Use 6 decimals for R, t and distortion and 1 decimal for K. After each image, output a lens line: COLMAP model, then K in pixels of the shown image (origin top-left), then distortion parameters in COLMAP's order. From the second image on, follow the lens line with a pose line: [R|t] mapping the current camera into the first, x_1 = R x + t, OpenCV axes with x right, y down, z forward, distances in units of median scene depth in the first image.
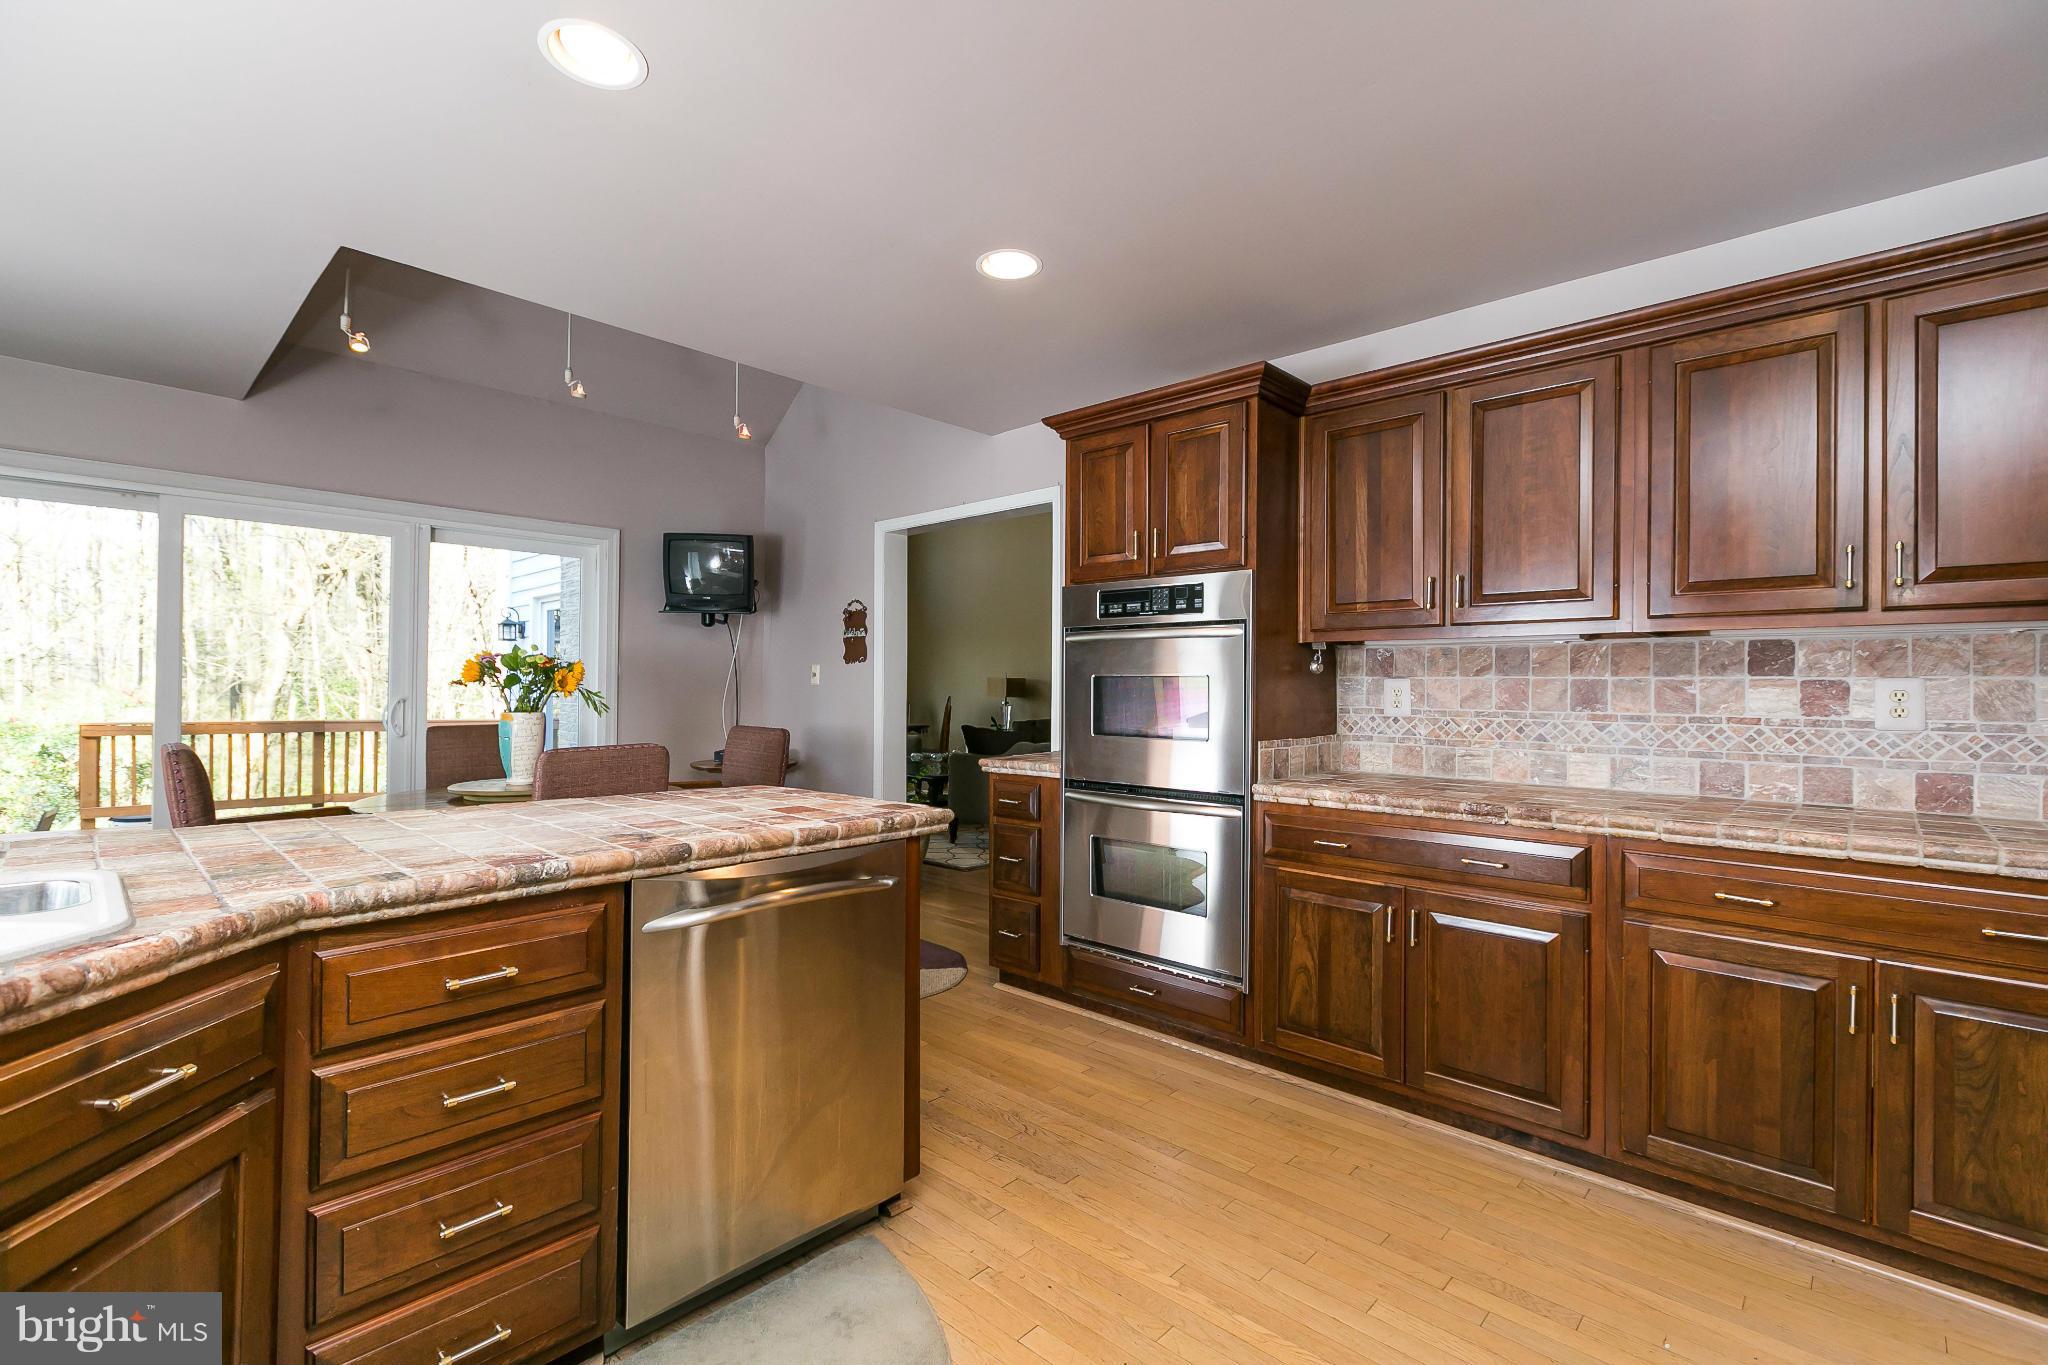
lens RADIAL K [[909.2, 0, 1015.9], [0, 909.2, 683.6], [0, 0, 1]] dist [0.004093, 0.000481]
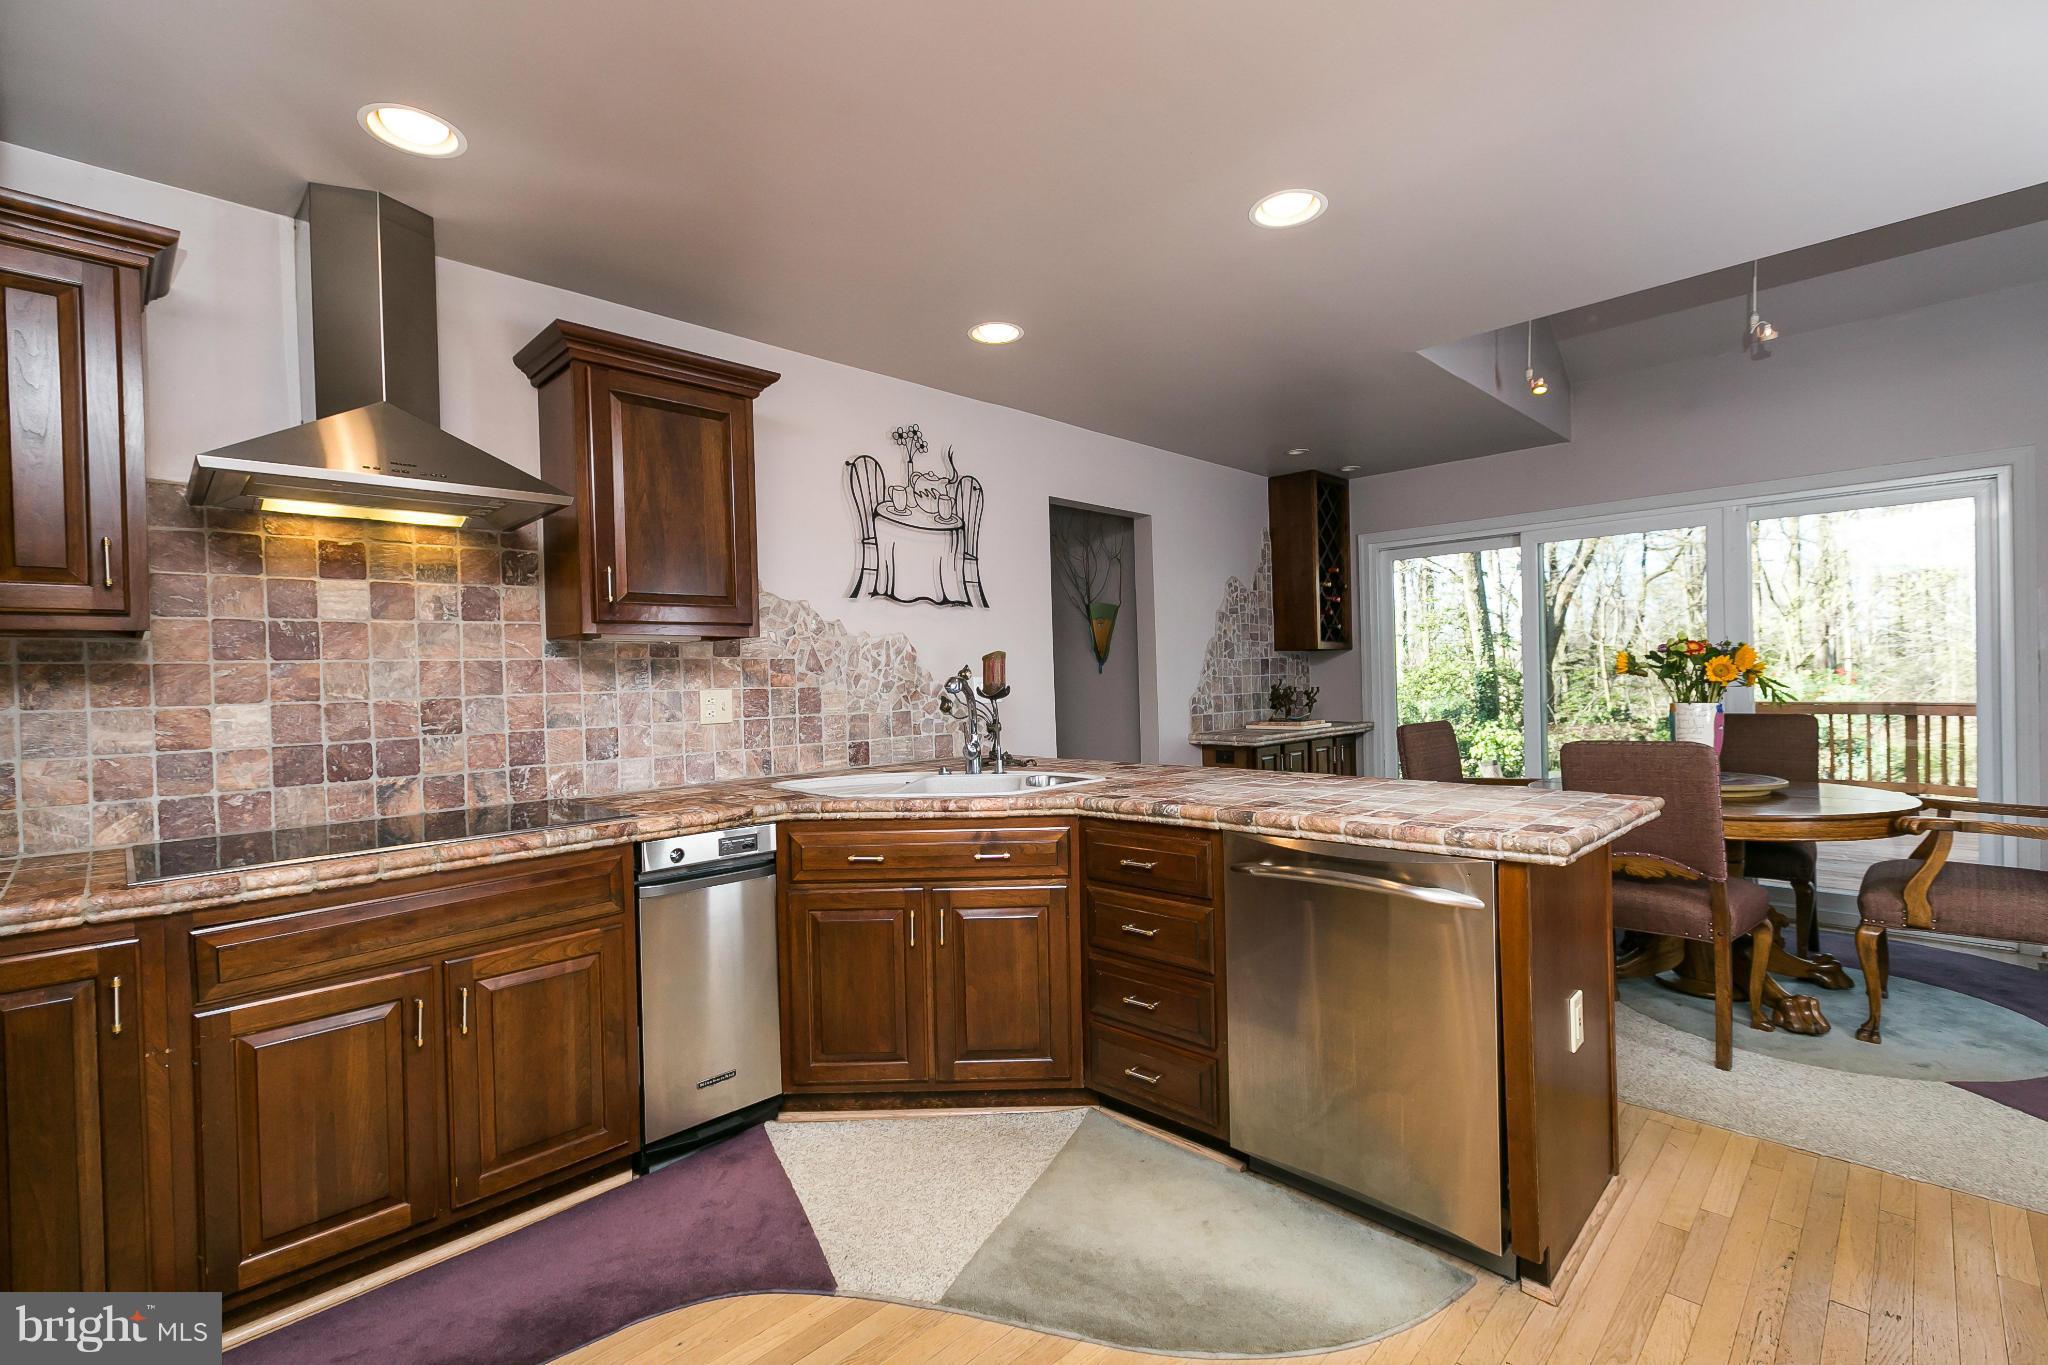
lens RADIAL K [[909.2, 0, 1016.4], [0, 909.2, 685.9], [0, 0, 1]] dist [0.004093, 0.000481]
pose [[-0.026435, 0.001503, -0.999649, 0.352636], [0.030054, 0.999548, 0.000708, -0.006612], [0.999199, -0.030025, -0.026468, 0.255190]]
